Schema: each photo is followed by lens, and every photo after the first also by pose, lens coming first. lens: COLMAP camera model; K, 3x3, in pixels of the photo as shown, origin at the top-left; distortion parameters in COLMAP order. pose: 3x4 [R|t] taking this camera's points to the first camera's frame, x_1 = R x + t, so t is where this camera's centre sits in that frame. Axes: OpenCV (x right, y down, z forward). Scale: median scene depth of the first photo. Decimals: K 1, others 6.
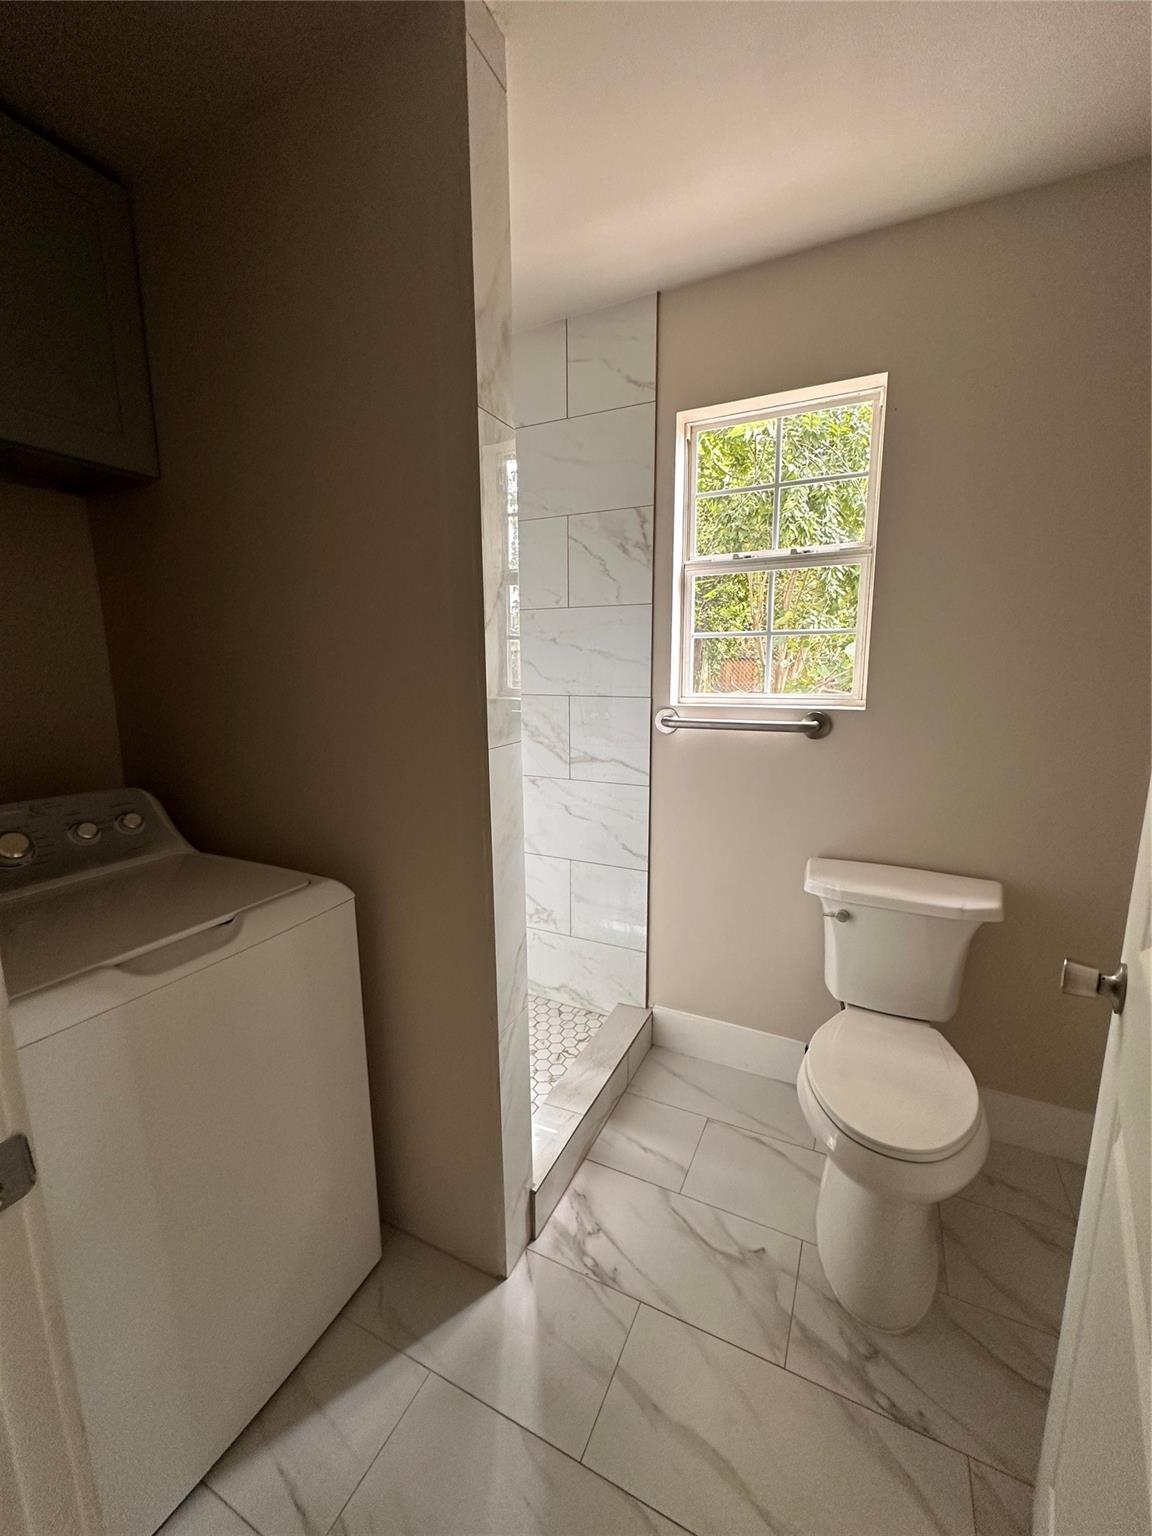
lens RADIAL K [[611.3, 0, 578.6], [0, 611.3, 769.1], [0, 0, 1]] dist [0.000432, 0.000017]
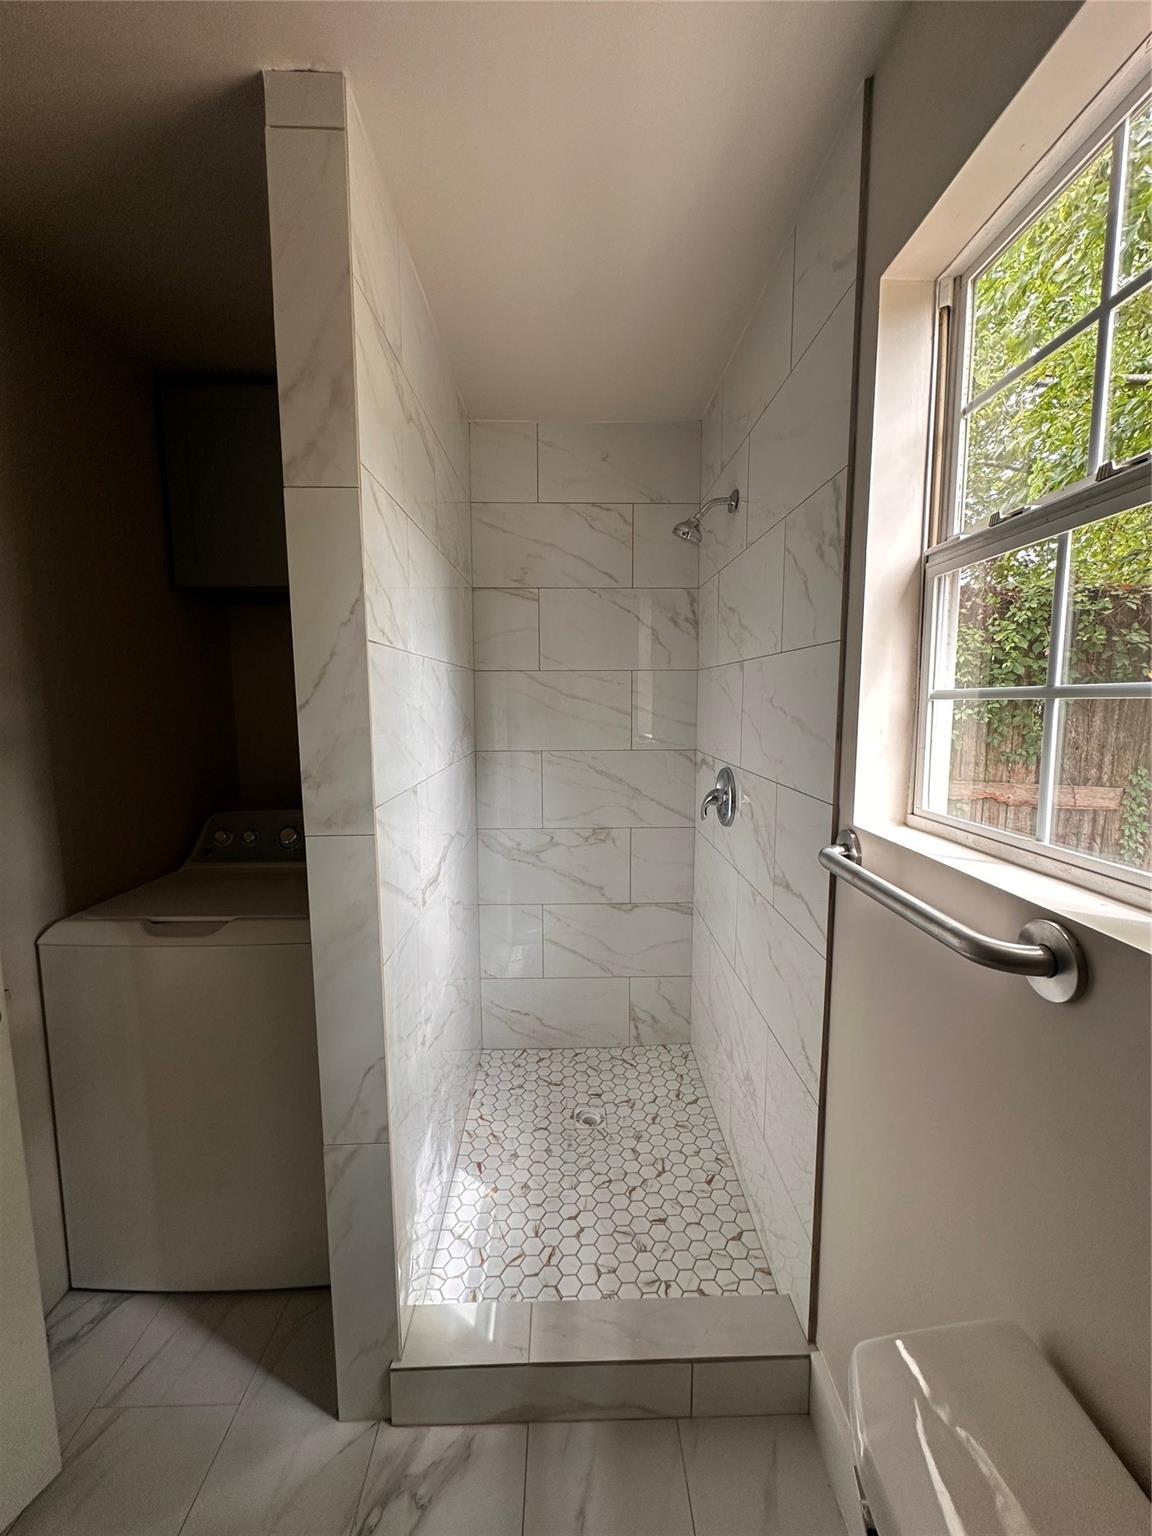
lens RADIAL K [[611.3, 0, 577.3], [0, 611.3, 767.4], [0, 0, 1]] dist [0.000432, 0.000017]
pose [[0.451922, 0.100662, -0.886360, 0.678903], [-0.148338, 0.988259, 0.036603, -0.182572], [0.879637, 0.114939, 0.461548, 0.718521]]
